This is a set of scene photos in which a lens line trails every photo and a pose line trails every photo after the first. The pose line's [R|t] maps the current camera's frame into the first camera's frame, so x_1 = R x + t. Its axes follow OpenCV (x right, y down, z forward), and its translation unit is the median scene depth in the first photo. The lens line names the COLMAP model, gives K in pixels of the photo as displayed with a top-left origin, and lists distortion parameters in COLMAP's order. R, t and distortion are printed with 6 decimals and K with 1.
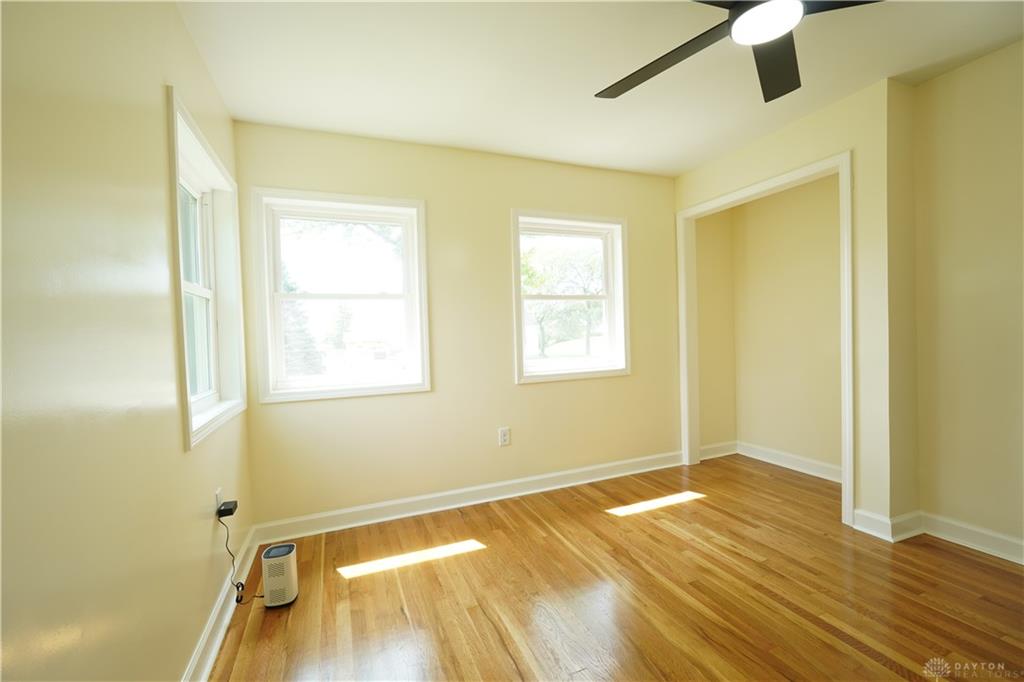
lens RADIAL K [[431.1, 0, 511.3], [0, 431.1, 344.1], [0, 0, 1]] dist [-0.014131, 0.001557]
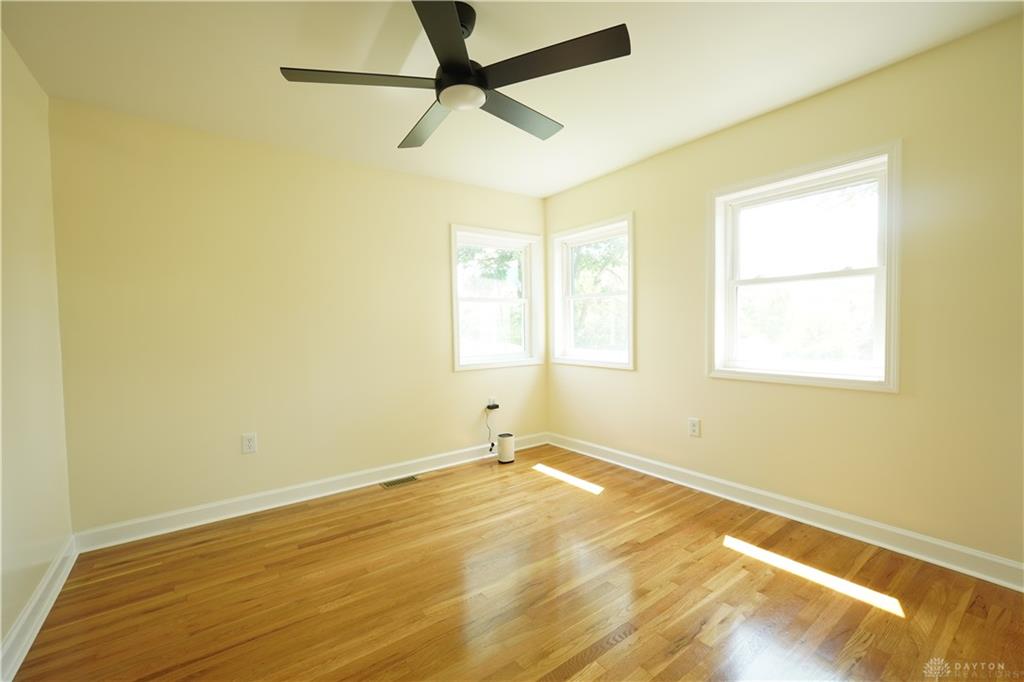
lens RADIAL K [[431.1, 0, 509.5], [0, 431.1, 340.1], [0, 0, 1]] dist [-0.014131, 0.001557]
pose [[0.236583, 0.058584, -0.969844, 0.897500], [-0.015729, 0.998281, 0.056465, -0.037870], [0.971484, 0.001896, 0.237097, 0.375437]]
